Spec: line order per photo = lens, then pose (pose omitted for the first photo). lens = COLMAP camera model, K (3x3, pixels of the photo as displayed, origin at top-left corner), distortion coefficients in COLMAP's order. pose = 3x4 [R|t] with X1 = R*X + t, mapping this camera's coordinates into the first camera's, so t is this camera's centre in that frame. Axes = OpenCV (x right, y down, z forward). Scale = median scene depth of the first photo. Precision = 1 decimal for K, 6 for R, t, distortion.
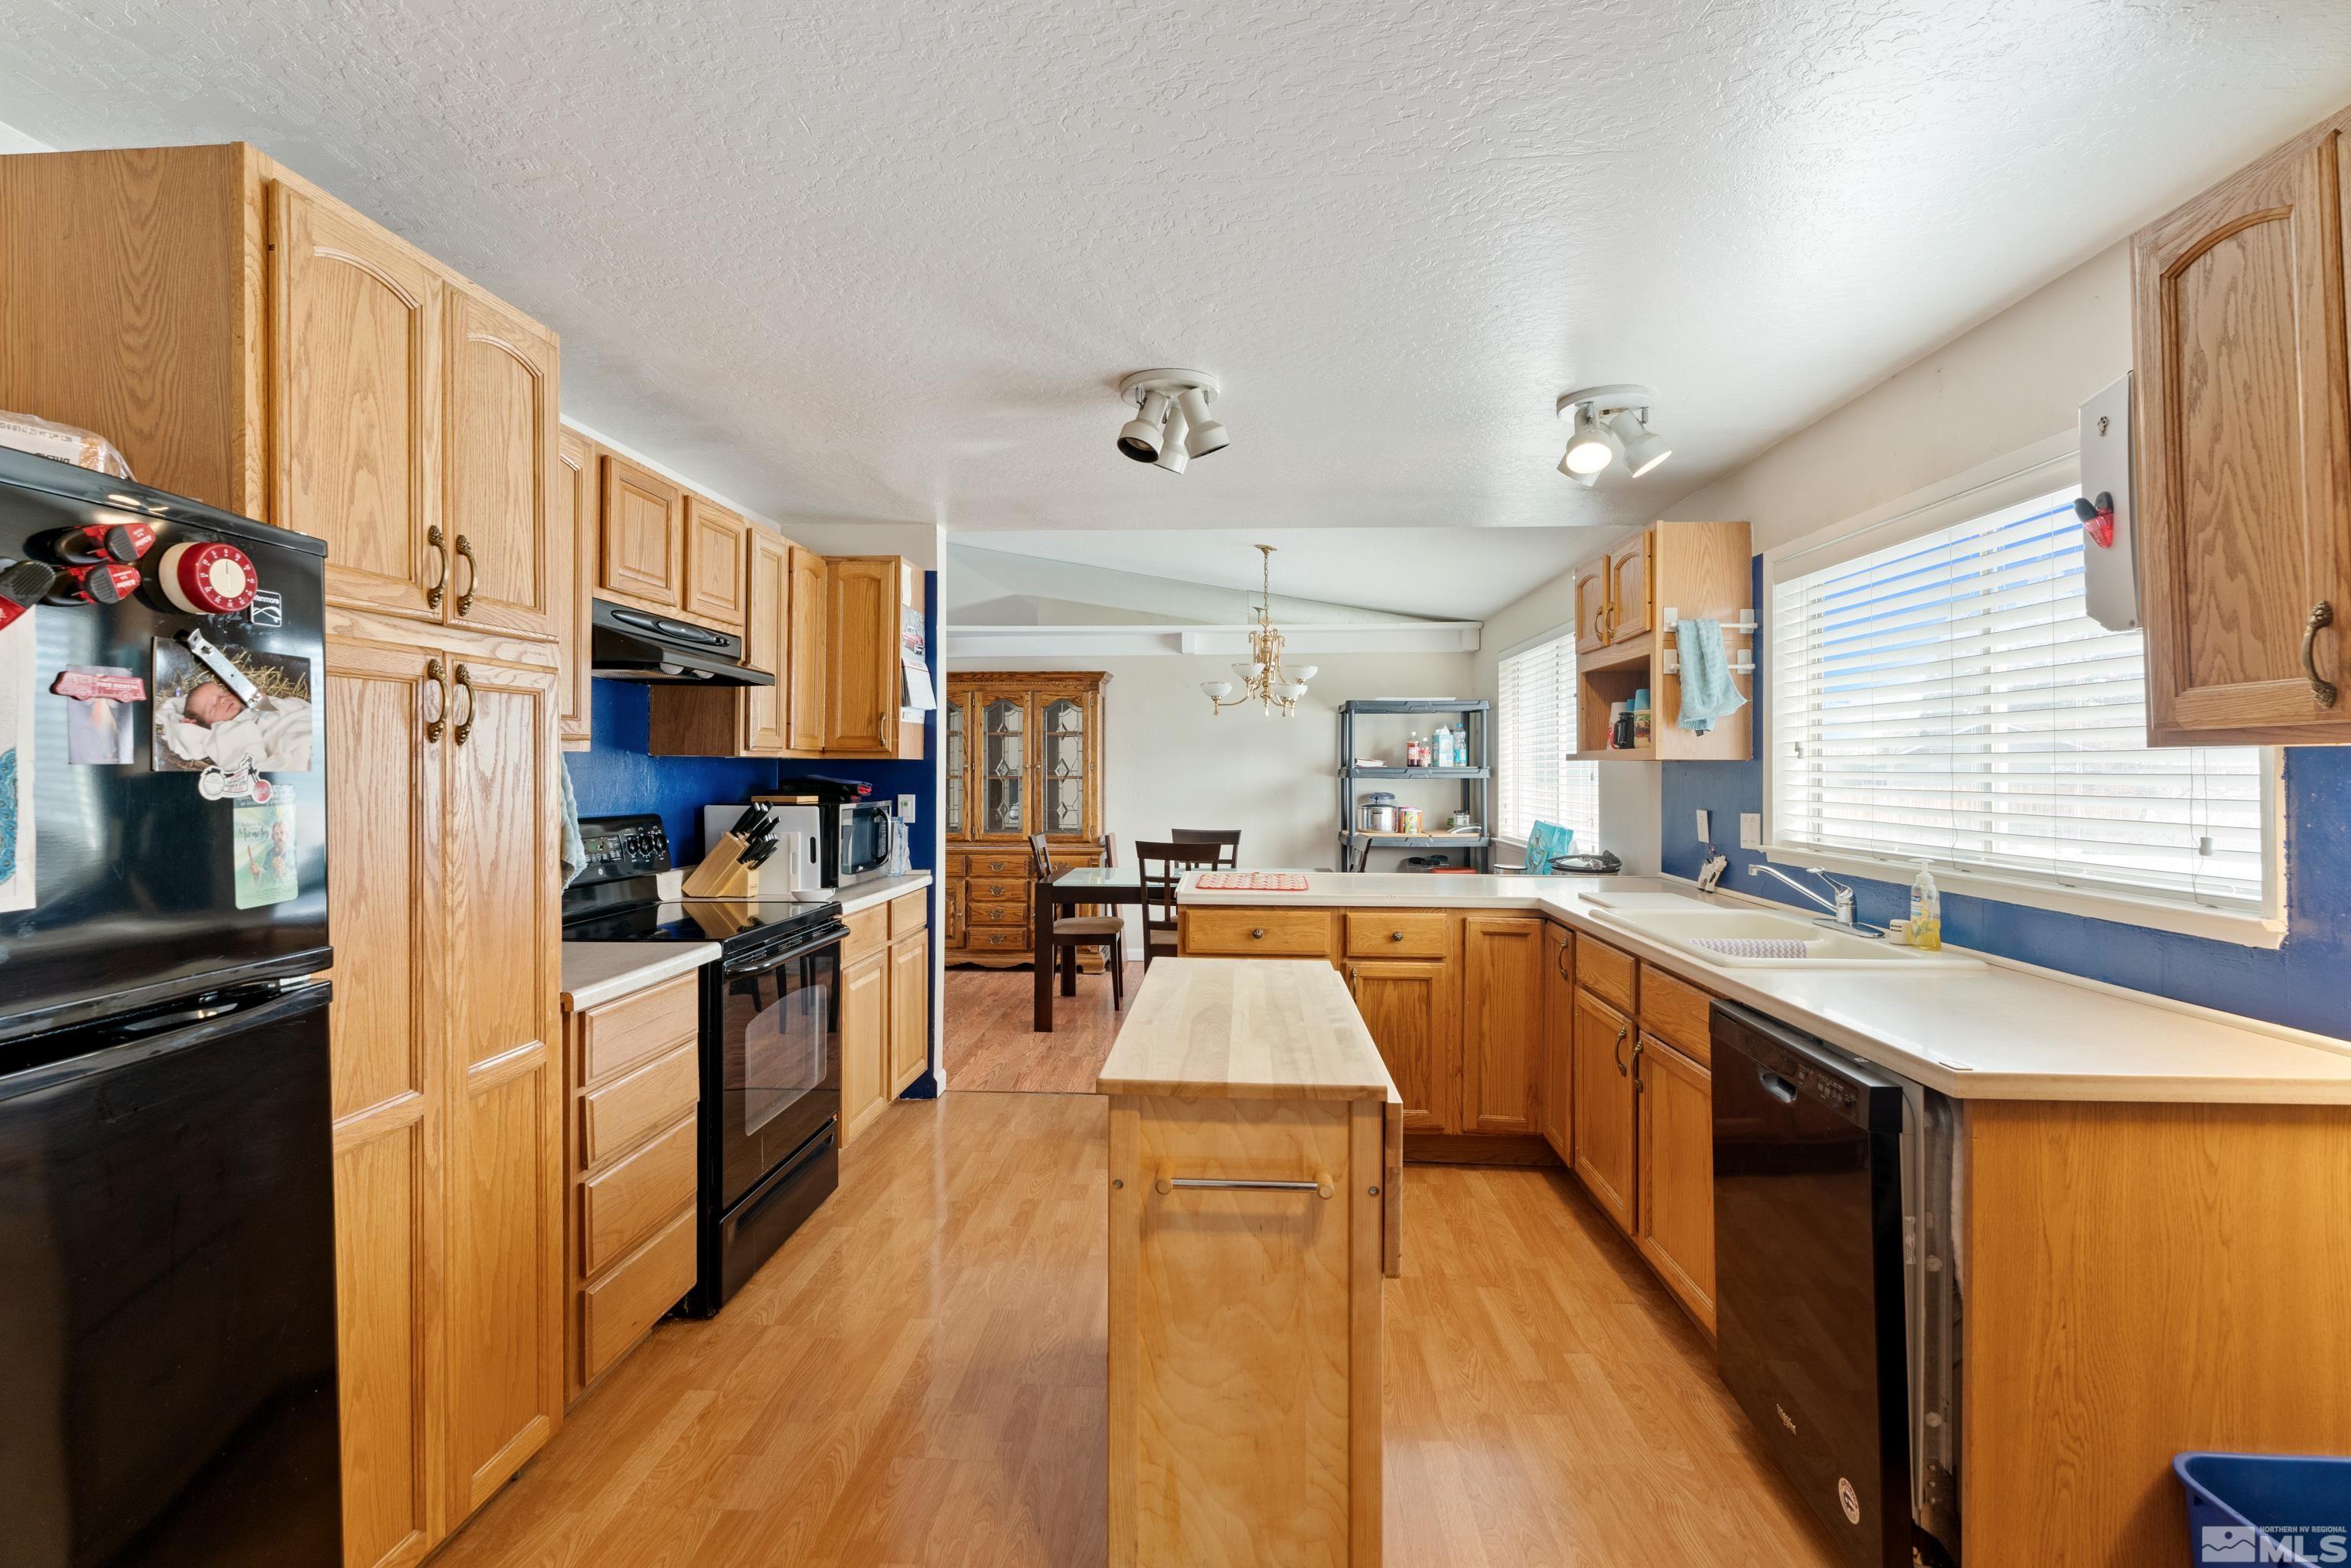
lens RADIAL K [[1032.2, 0, 1180.4], [0, 1032.2, 747.9], [0, 0, 1]] dist [-0.002459, -0.000464]
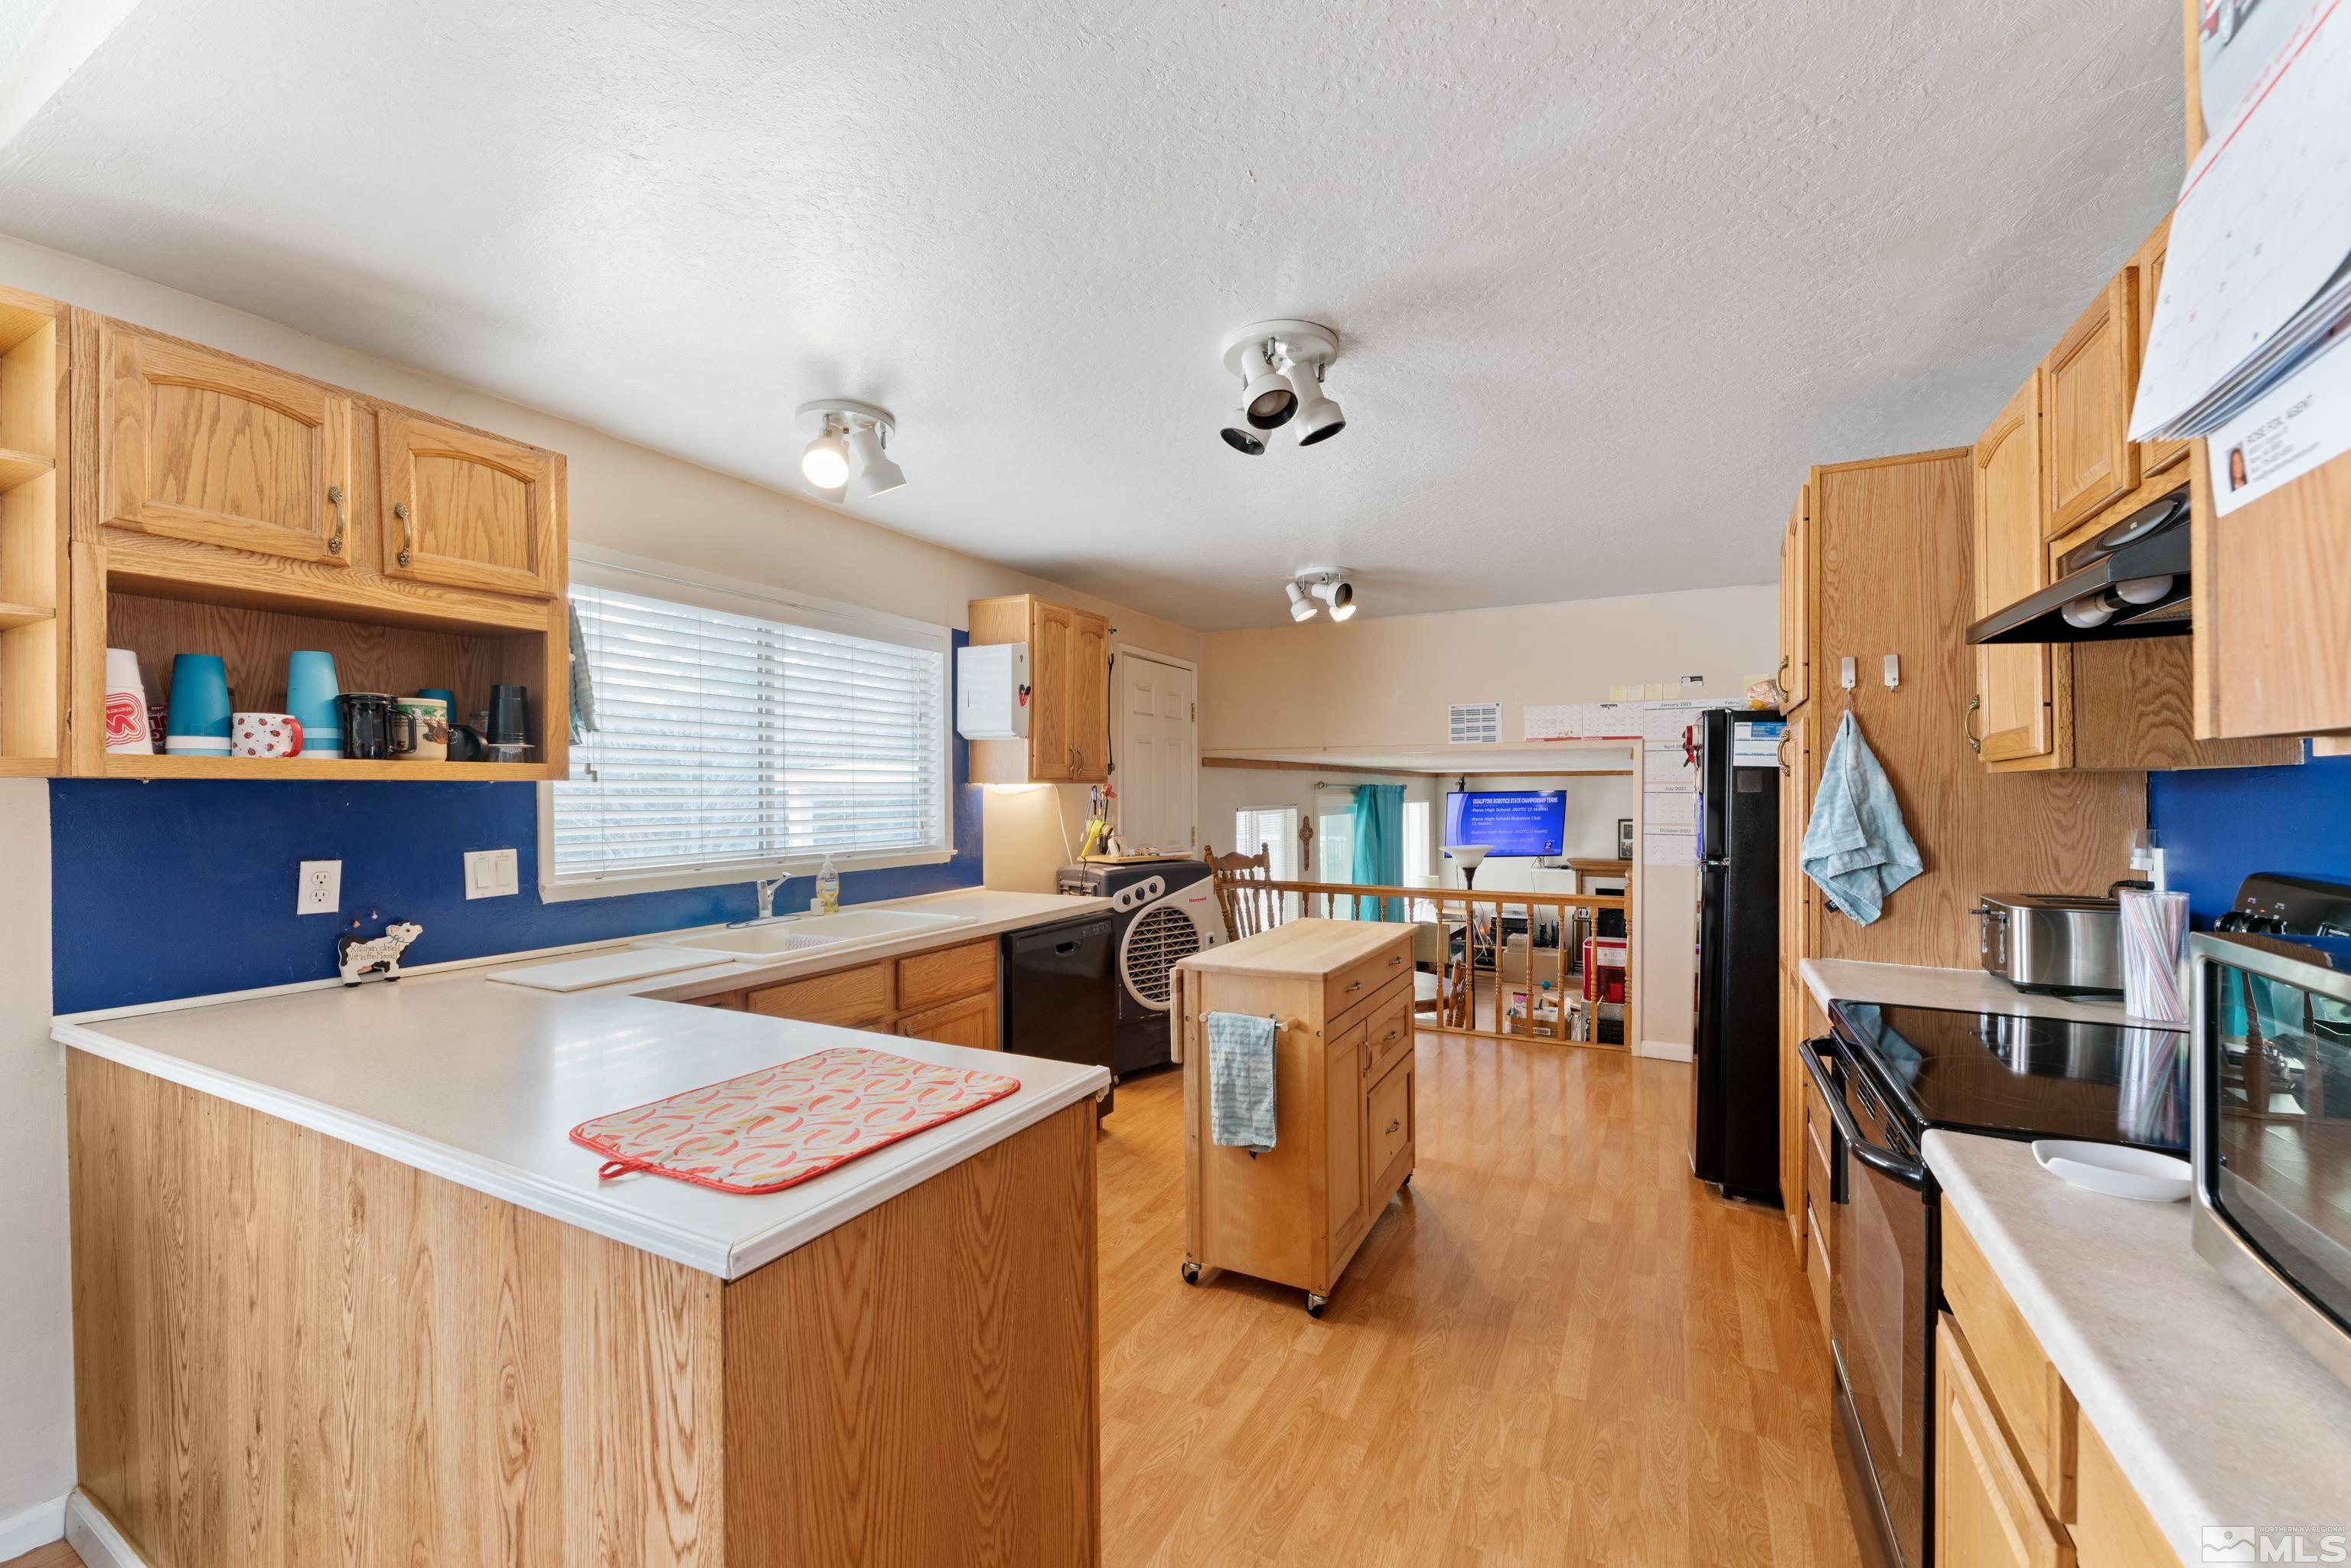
lens RADIAL K [[946.5, 0, 1175.1], [0, 946.5, 793.7], [0, 0, 1]] dist [0.000258, -0.000490]
pose [[-0.908543, 0.000983, 0.417790, -0.203877], [-0.005106, 0.999896, -0.013457, 0.026336], [-0.417760, -0.014360, -0.908444, 1.379446]]
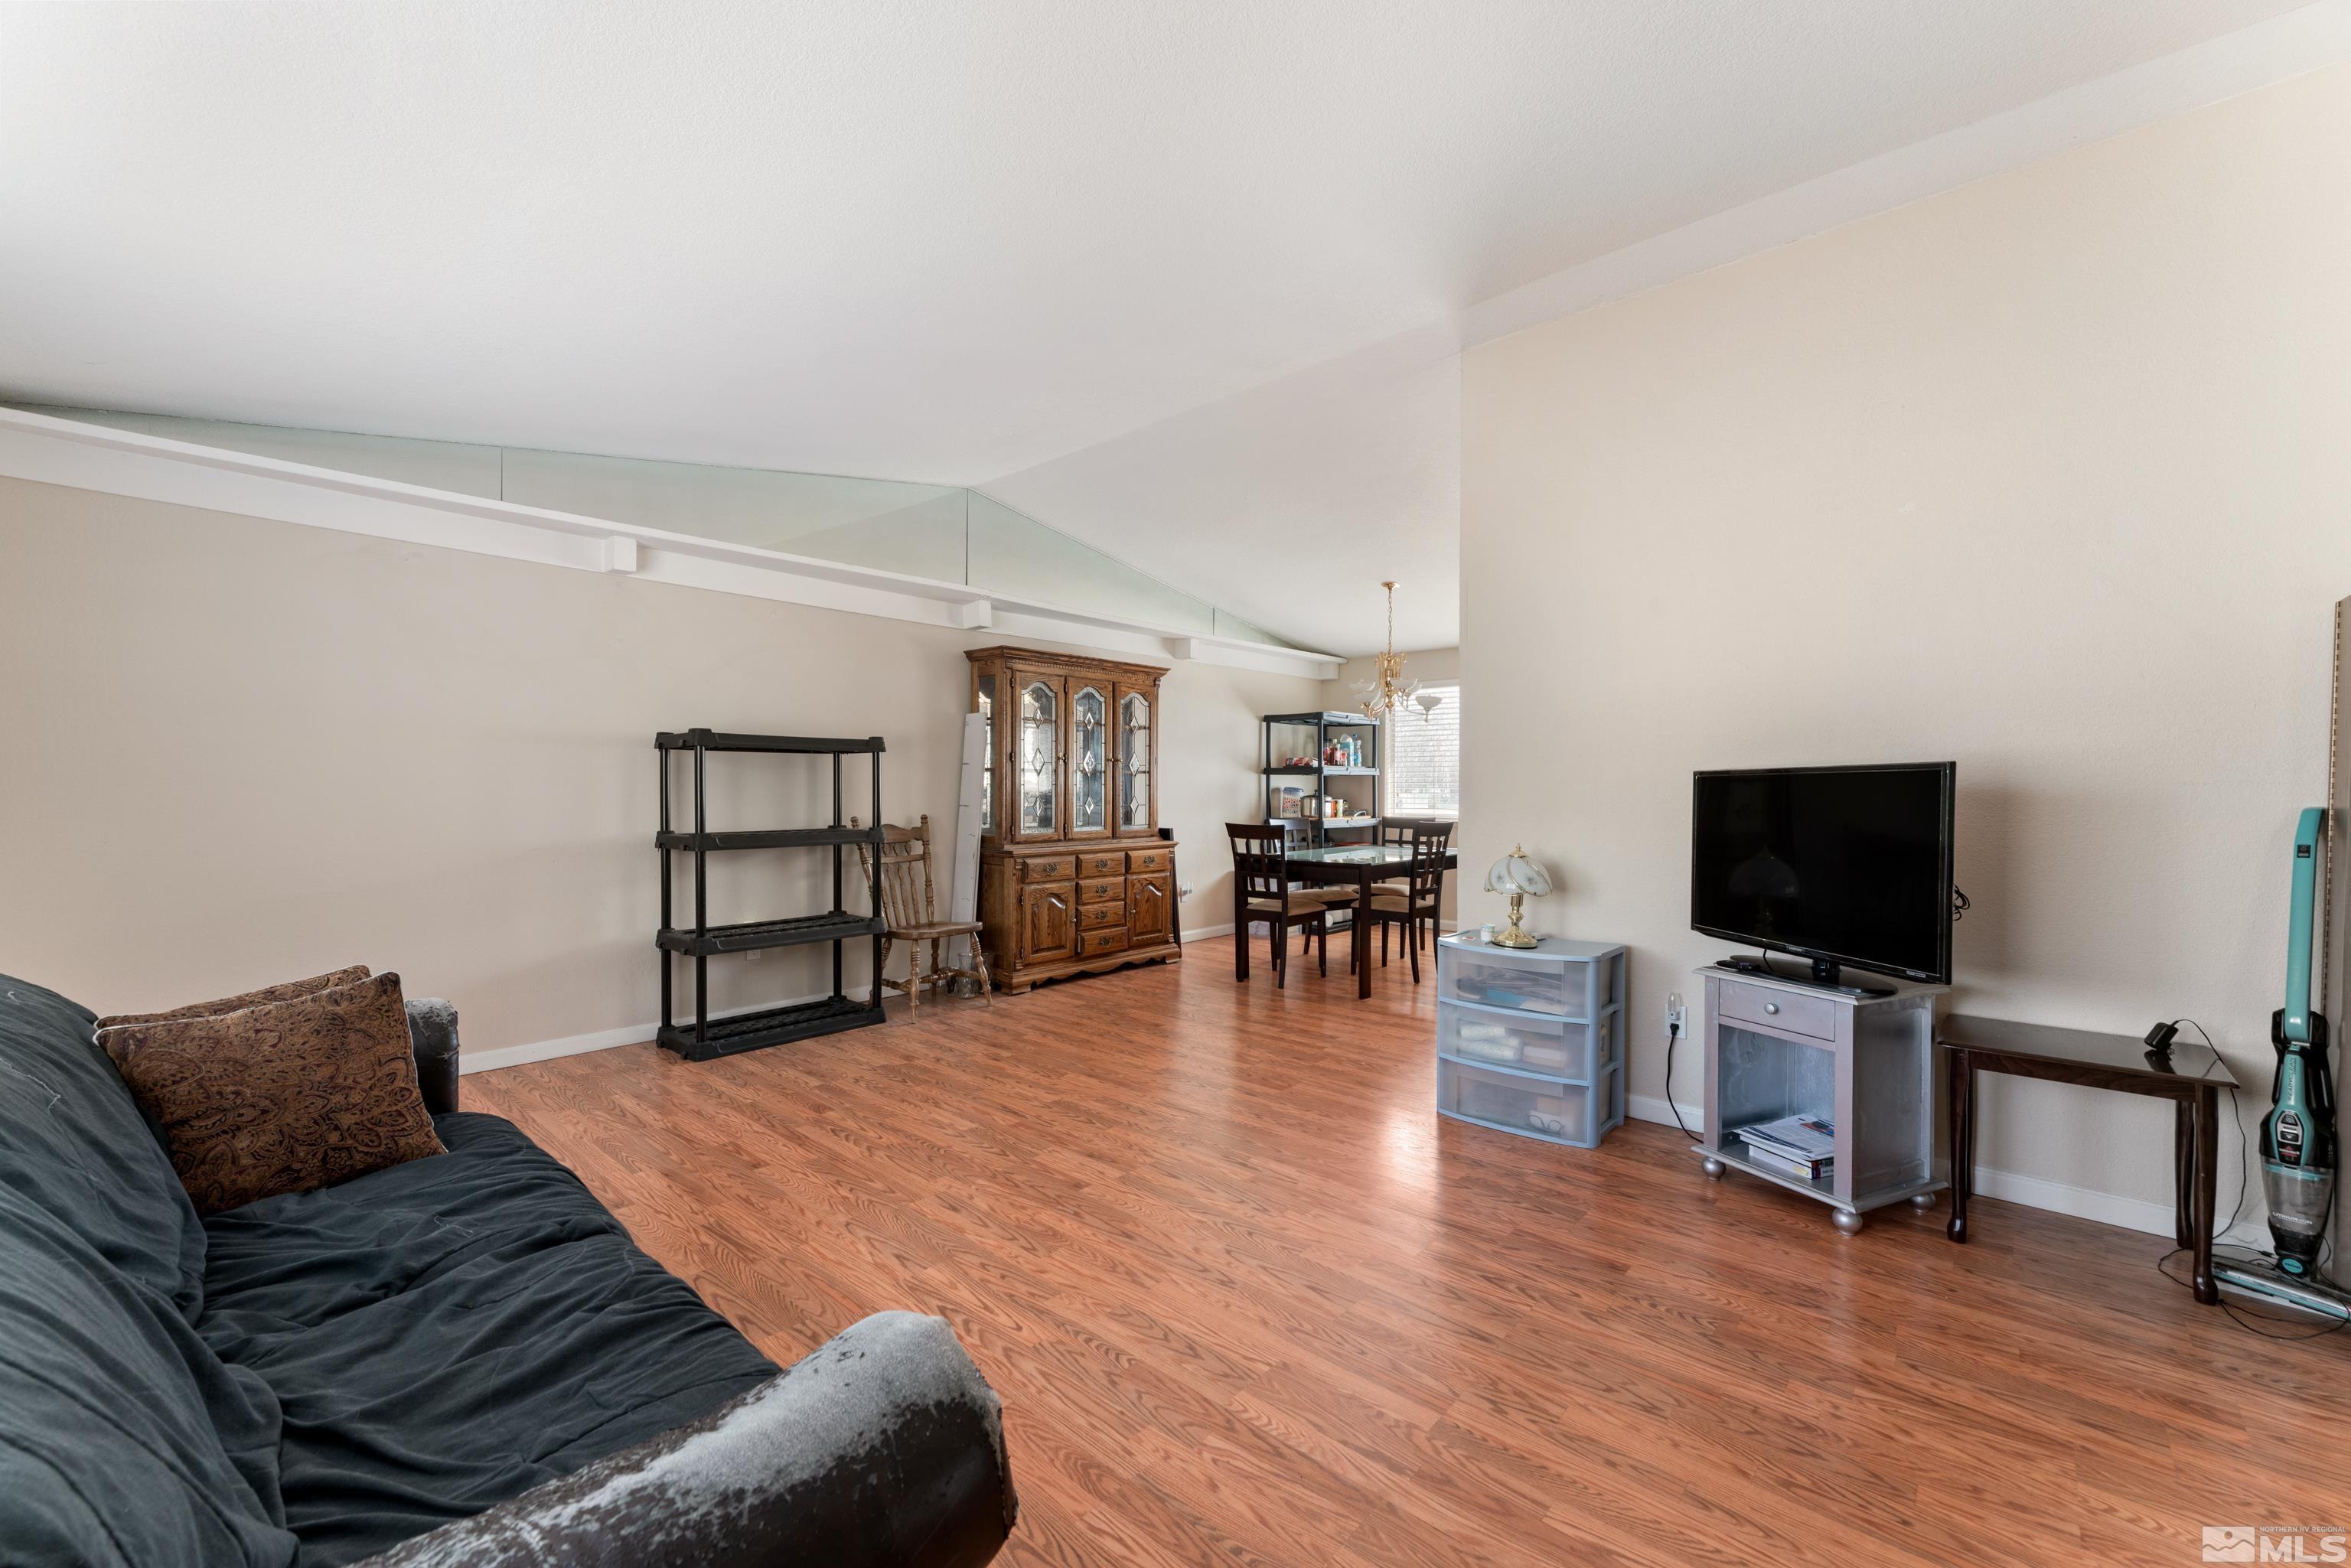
lens RADIAL K [[946.5, 0, 1182.3], [0, 946.5, 782.9], [0, 0, 1]] dist [0.000258, -0.000490]
pose [[0.627422, 0.002150, 0.778676, -1.606464], [-0.019094, 0.999738, 0.012625, 0.054947], [-0.778445, -0.022790, 0.627299, 0.804605]]
